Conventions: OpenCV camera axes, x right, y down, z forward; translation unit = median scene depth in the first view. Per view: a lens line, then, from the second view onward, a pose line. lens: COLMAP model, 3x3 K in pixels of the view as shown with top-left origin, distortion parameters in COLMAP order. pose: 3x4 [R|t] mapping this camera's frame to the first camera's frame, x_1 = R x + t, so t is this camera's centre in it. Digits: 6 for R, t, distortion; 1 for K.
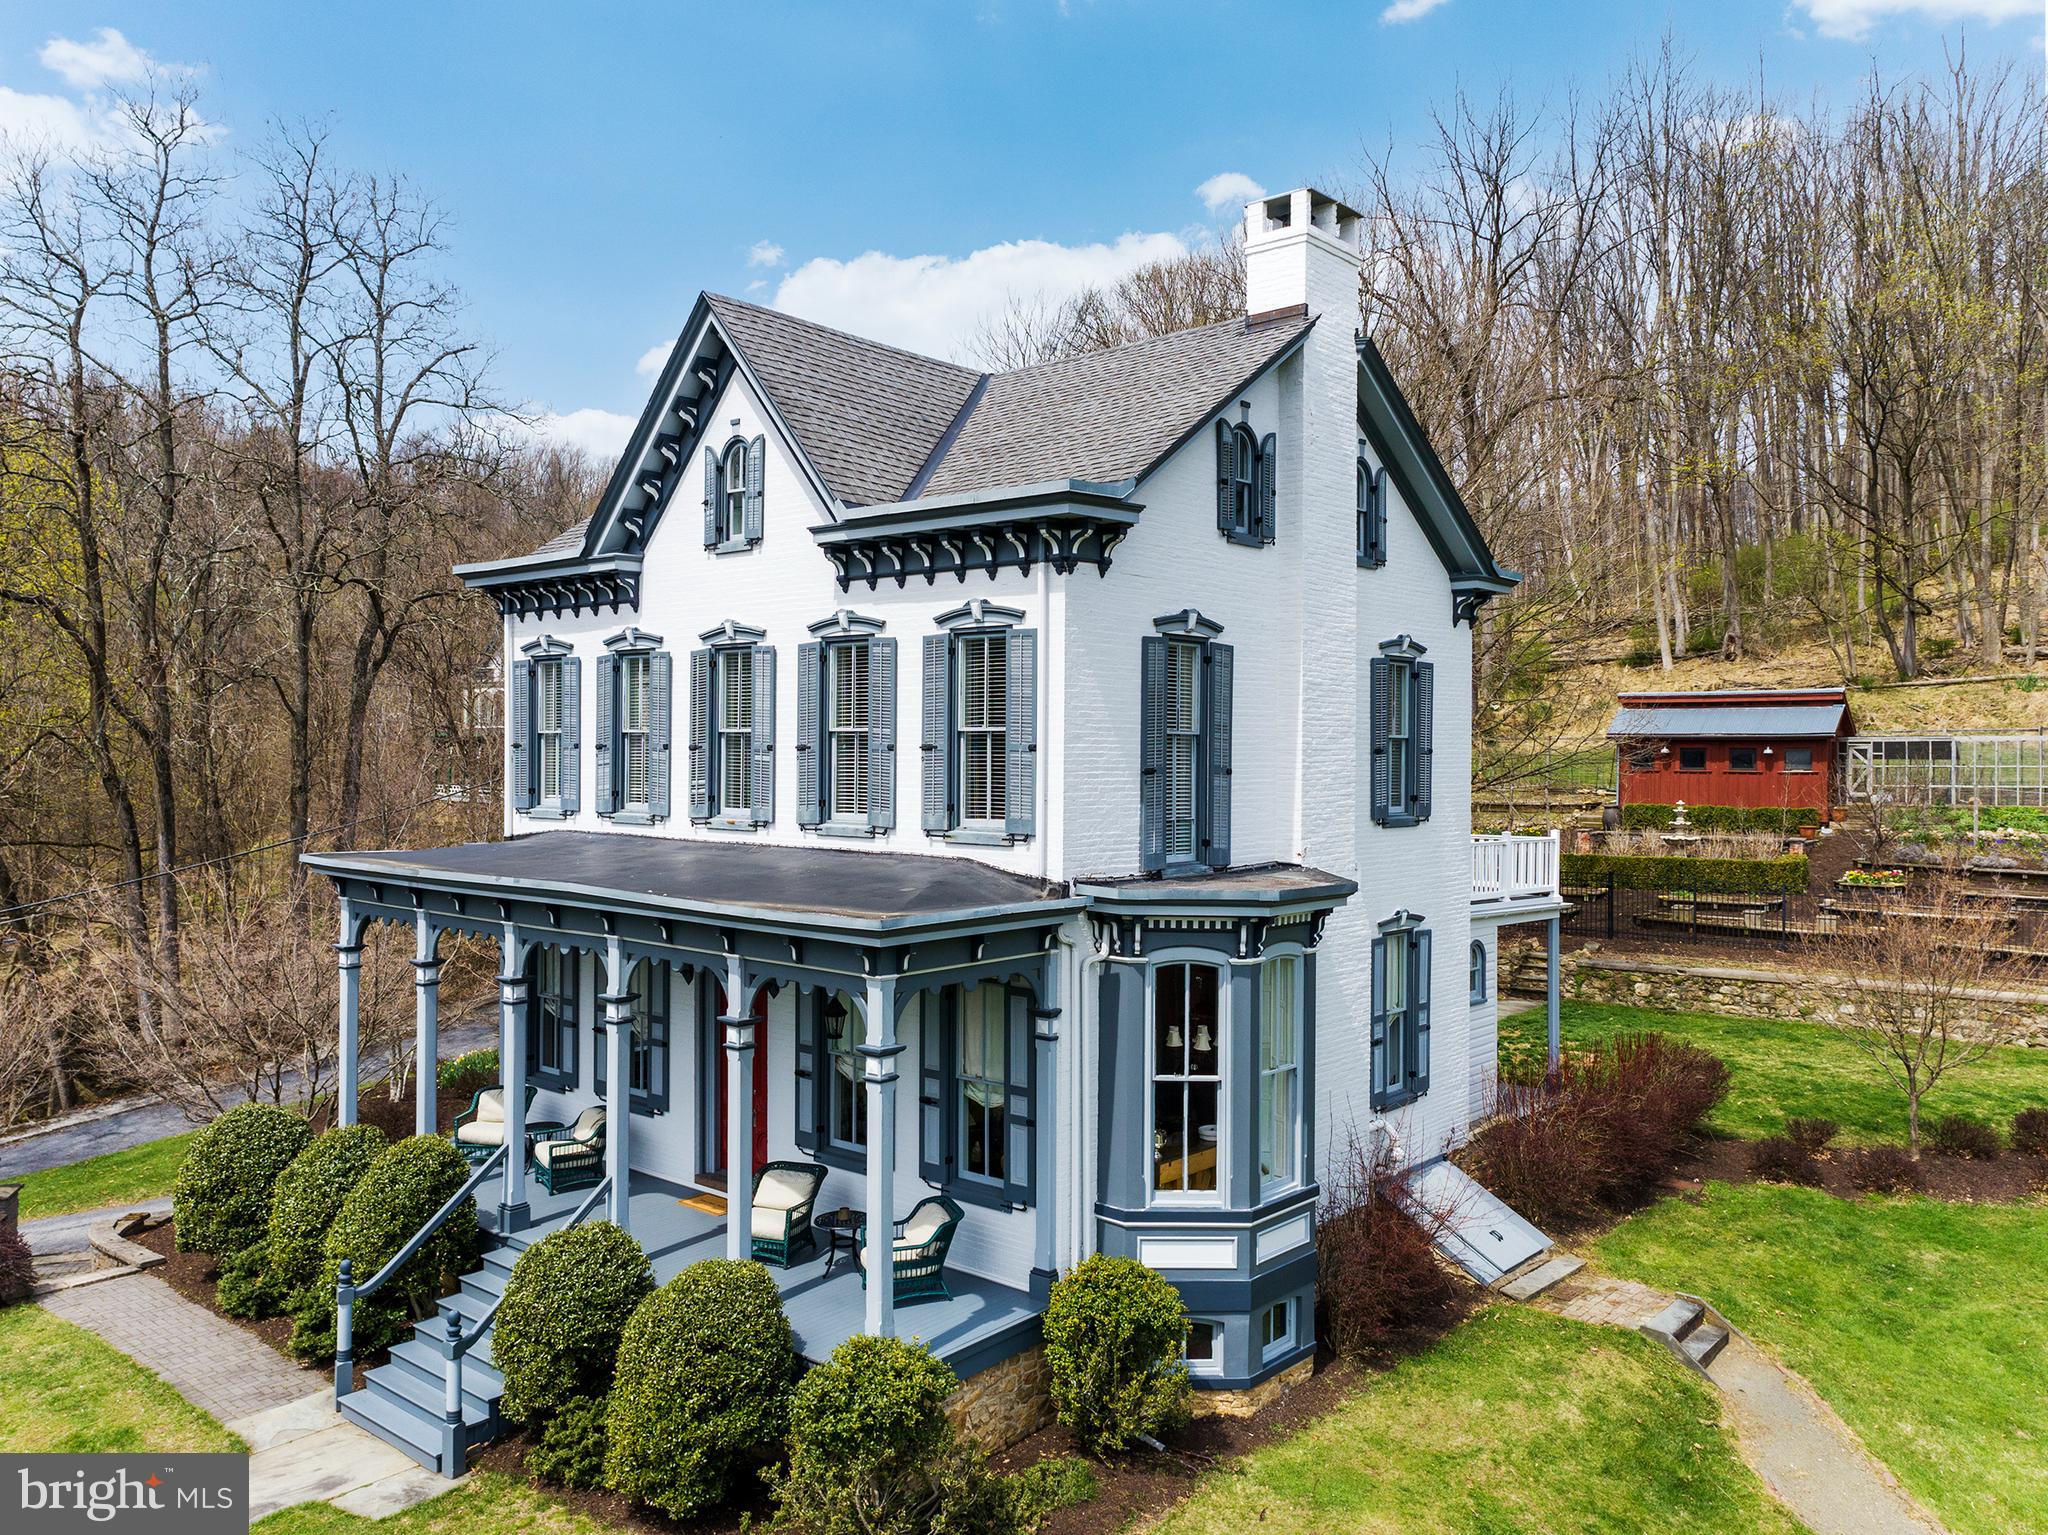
lens RADIAL K [[1548.0, 0, 1028.3], [0, 1548.0, 764.1], [0, 0, 1]] dist [0.017086, 0.015541]
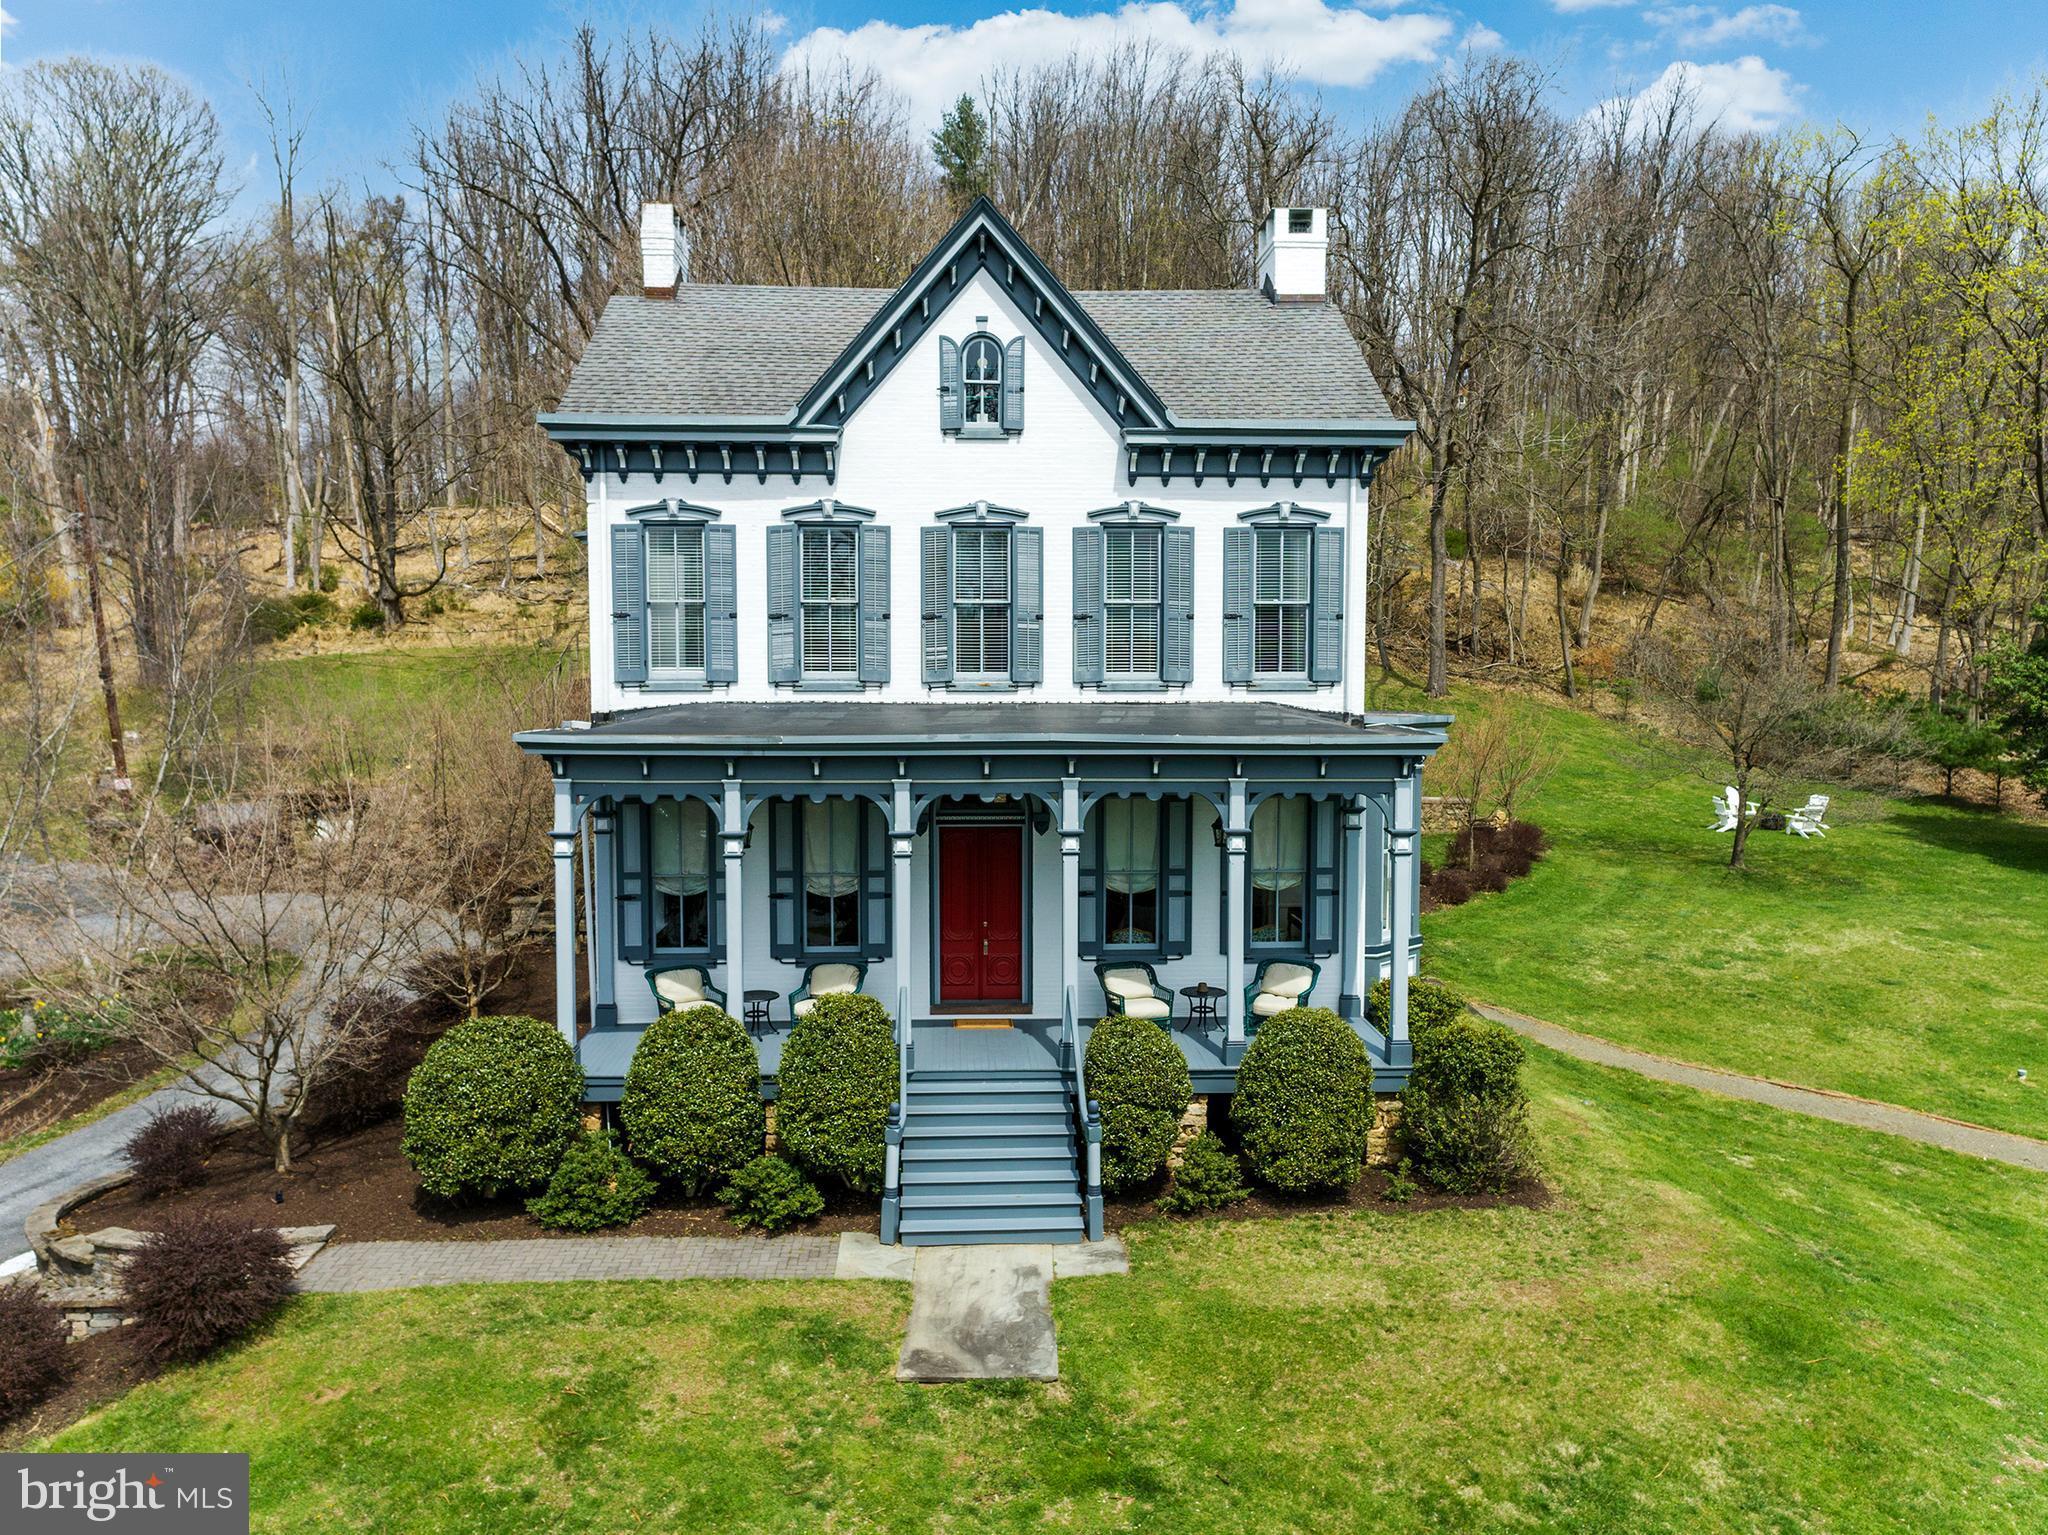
lens RADIAL K [[1548.0, 0, 1028.3], [0, 1548.0, 764.1], [0, 0, 1]] dist [0.017086, 0.015541]
pose [[0.722504, -0.053789, 0.689272, -1.002685], [0.010243, 0.997692, 0.067121, 0.021773], [-0.691291, -0.041435, 0.721387, 0.184945]]
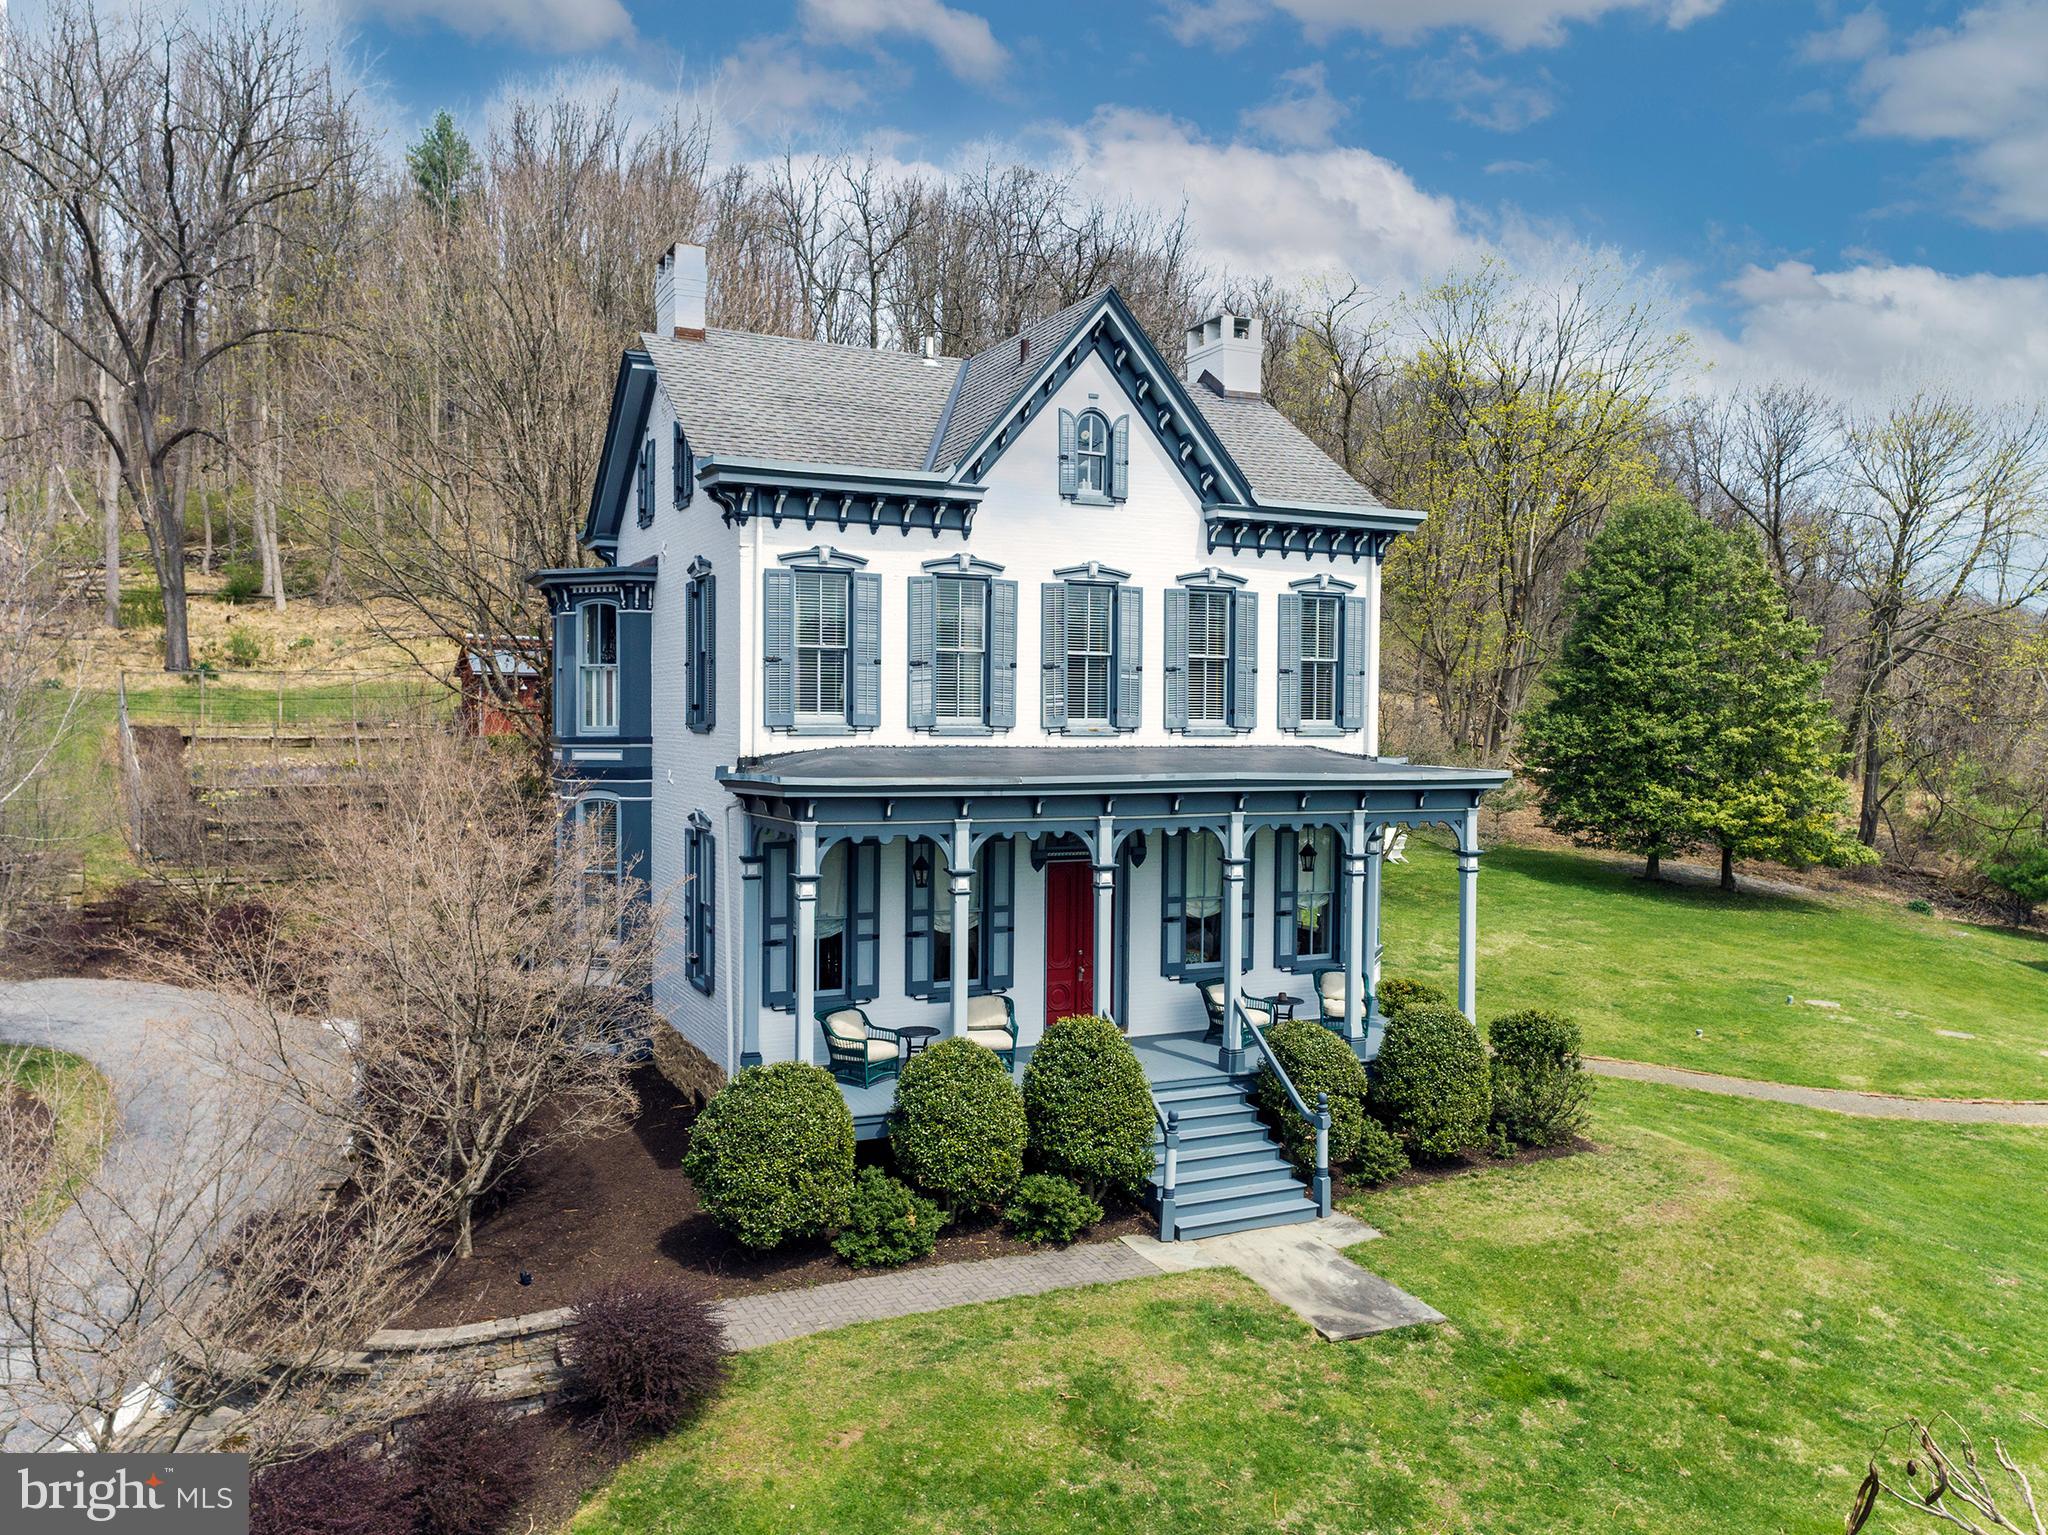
lens RADIAL K [[1548.0, 0, 1028.3], [0, 1548.0, 764.1], [0, 0, 1]] dist [0.017086, 0.015541]
pose [[0.400164, -0.033592, 0.915828, -1.408285], [0.002164, 0.999360, 0.035711, 0.022692], [-0.916441, -0.012309, 0.399981, 0.601644]]
